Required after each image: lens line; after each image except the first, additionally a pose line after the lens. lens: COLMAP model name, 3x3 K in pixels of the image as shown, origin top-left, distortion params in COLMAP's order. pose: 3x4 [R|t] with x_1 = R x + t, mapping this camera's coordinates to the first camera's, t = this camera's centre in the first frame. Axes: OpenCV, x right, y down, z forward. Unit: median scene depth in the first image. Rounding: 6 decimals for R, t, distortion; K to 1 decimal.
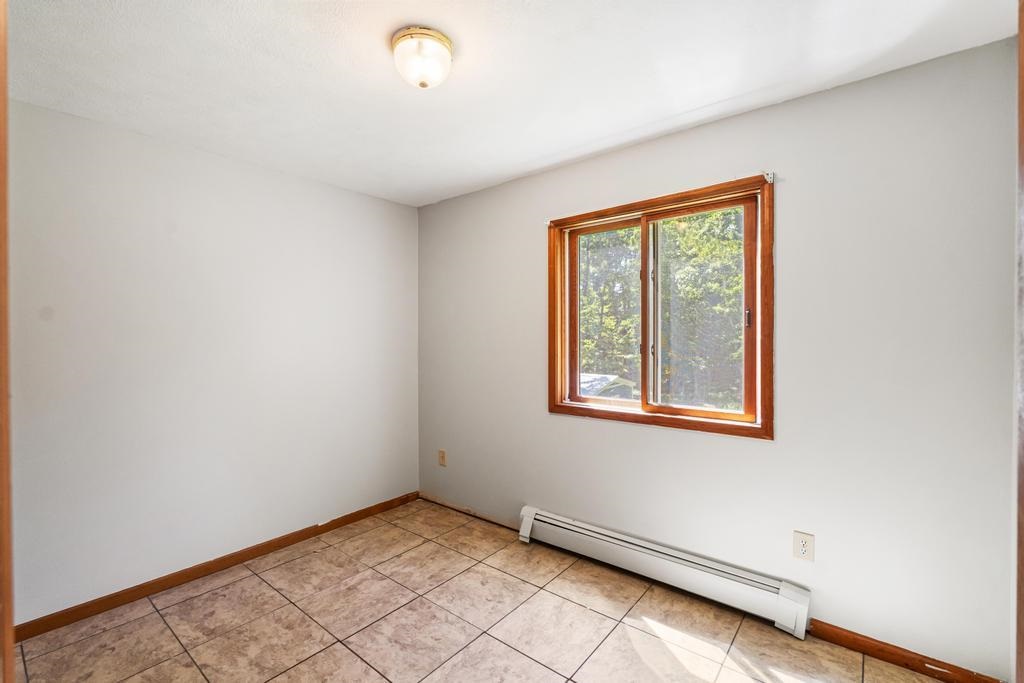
lens RADIAL K [[450.1, 0, 510.2], [0, 450.1, 337.3], [0, 0, 1]] dist [-0.002118, 0.001175]
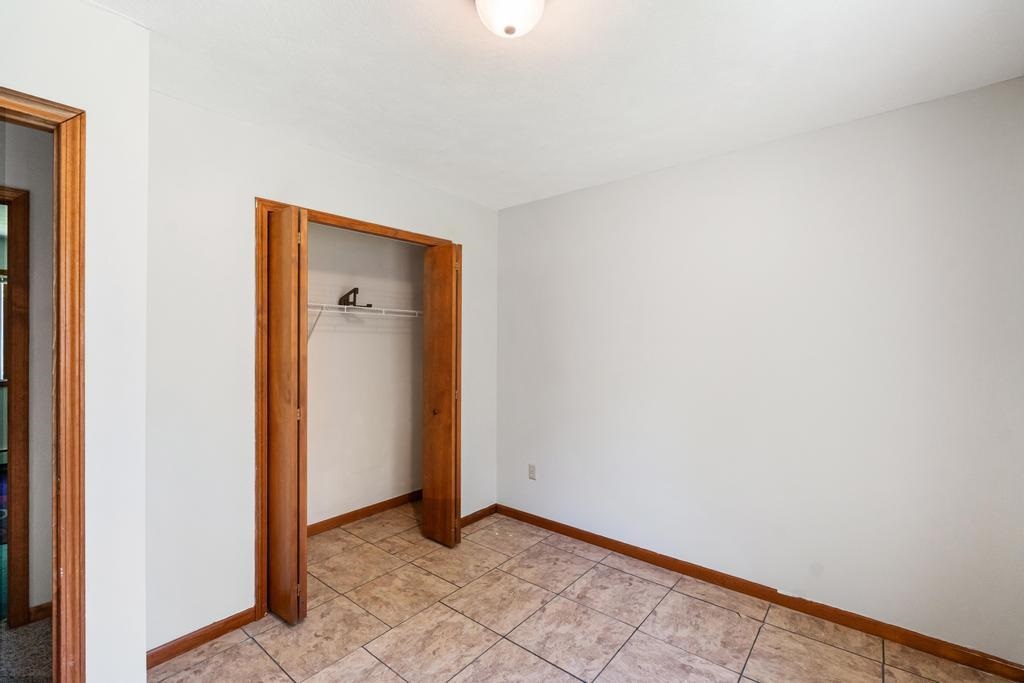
lens RADIAL K [[450.1, 0, 512.1], [0, 450.1, 341.7], [0, 0, 1]] dist [-0.002118, 0.001175]
pose [[-0.009613, 0.004159, -0.999945, 0.428336], [-0.000478, 0.999991, 0.004164, -0.006500], [0.999954, 0.000518, -0.009611, 0.722452]]
